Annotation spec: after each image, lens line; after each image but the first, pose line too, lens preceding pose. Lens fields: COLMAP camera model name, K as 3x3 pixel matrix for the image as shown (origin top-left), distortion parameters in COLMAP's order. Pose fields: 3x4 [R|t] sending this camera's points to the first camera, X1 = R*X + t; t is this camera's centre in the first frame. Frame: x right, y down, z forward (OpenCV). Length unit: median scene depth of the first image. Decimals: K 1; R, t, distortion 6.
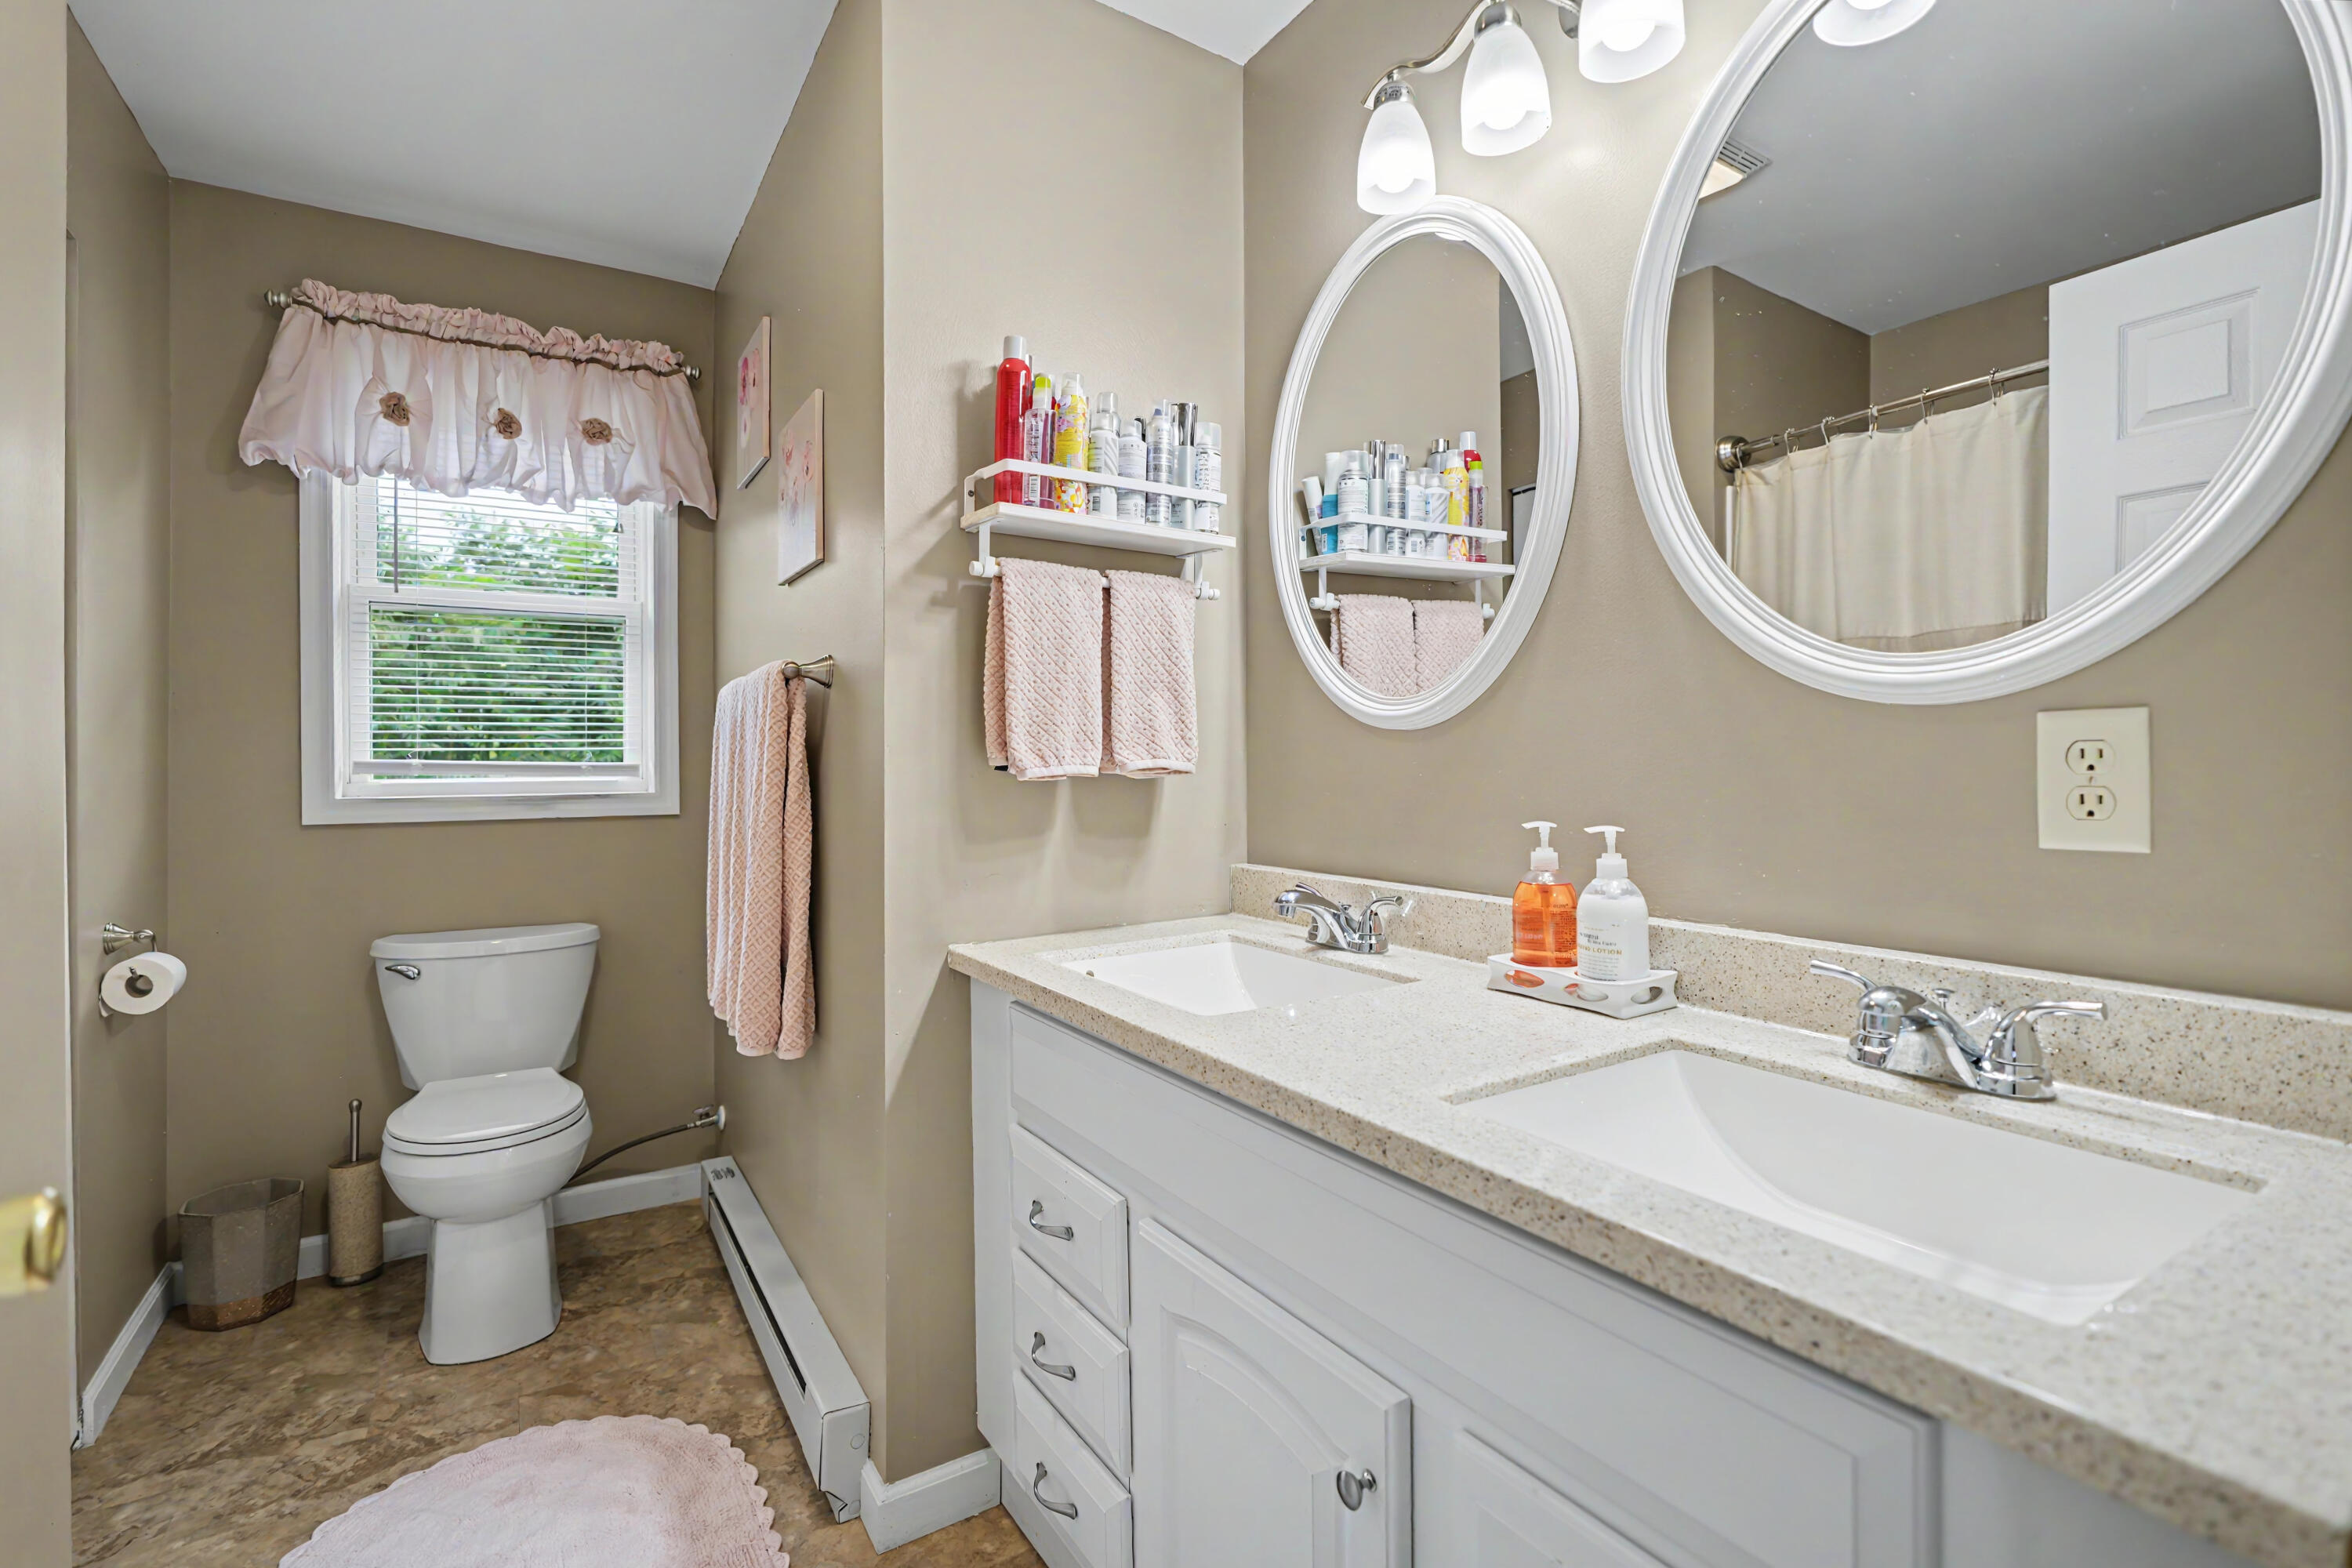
lens RADIAL K [[1073.3, 0, 1174.5], [0, 1073.3, 773.0], [0, 0, 1]] dist [-0.000090, -0.000005]
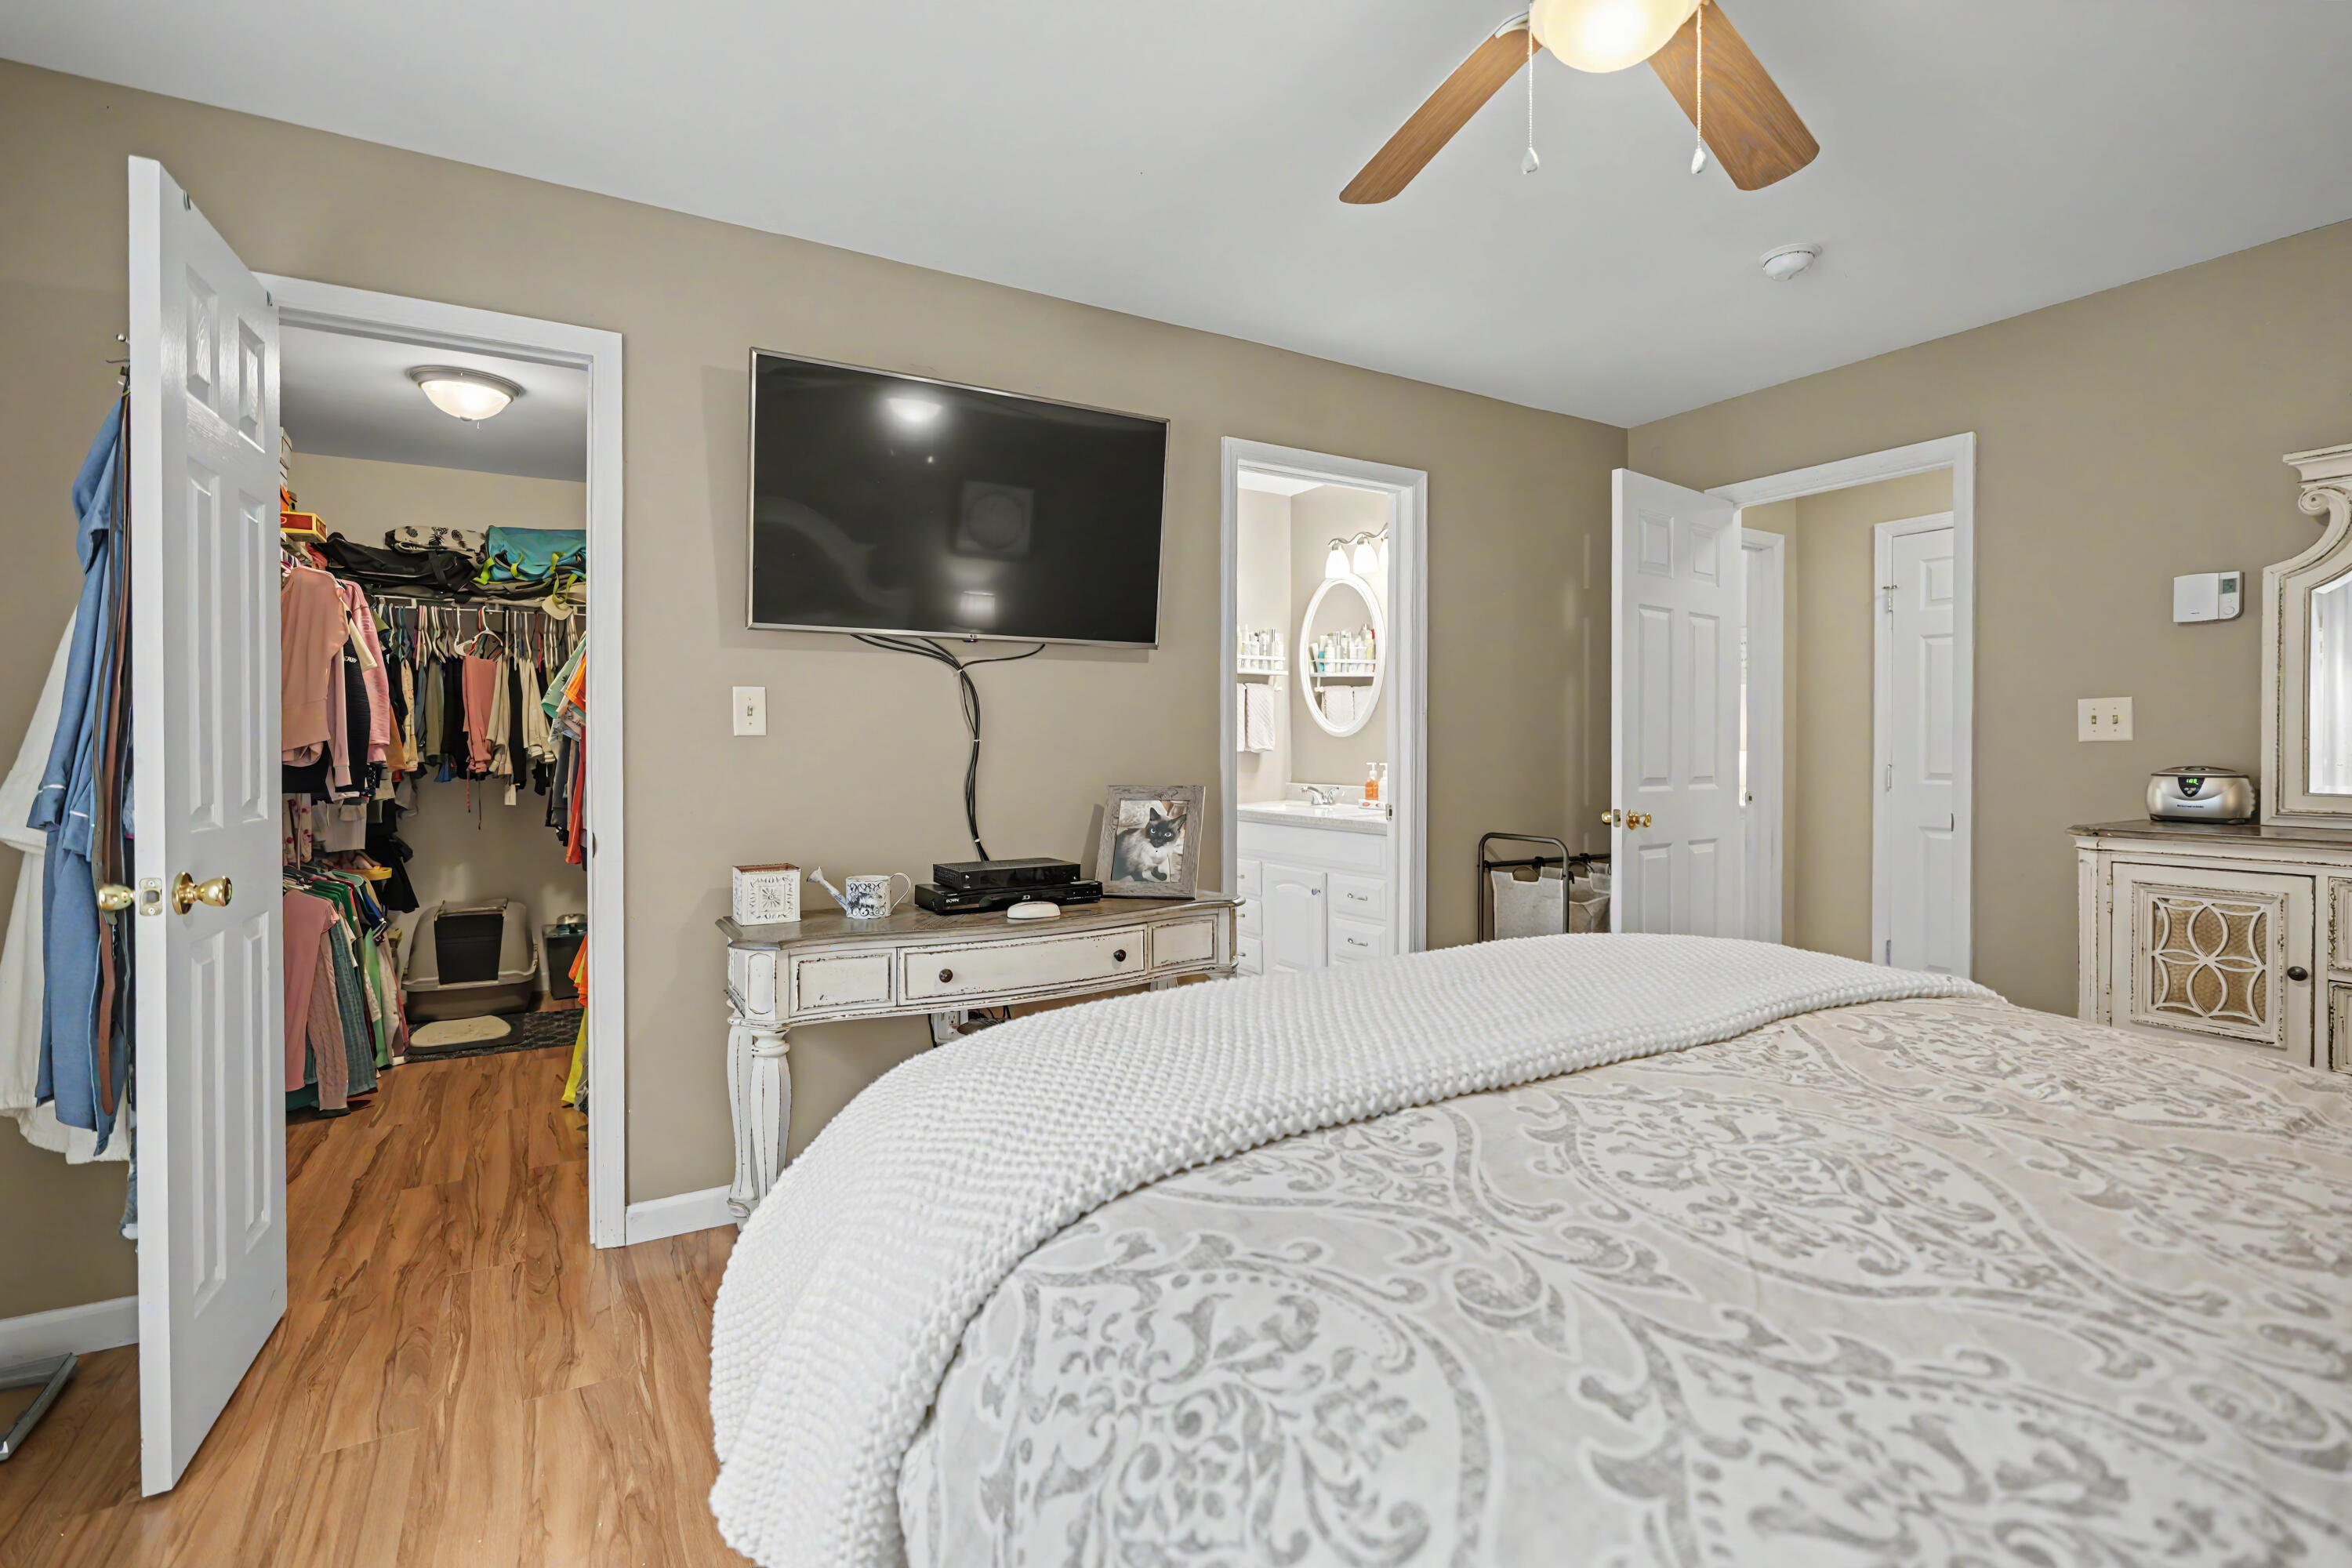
lens RADIAL K [[1073.3, 0, 1178.2], [0, 1073.3, 767.3], [0, 0, 1]] dist [-0.000090, -0.000005]
pose [[0.999652, 0.003815, -0.026102, -0.154823], [-0.003788, 0.999992, 0.001055, 0.040682], [0.026105, -0.000956, 0.999659, -1.827403]]
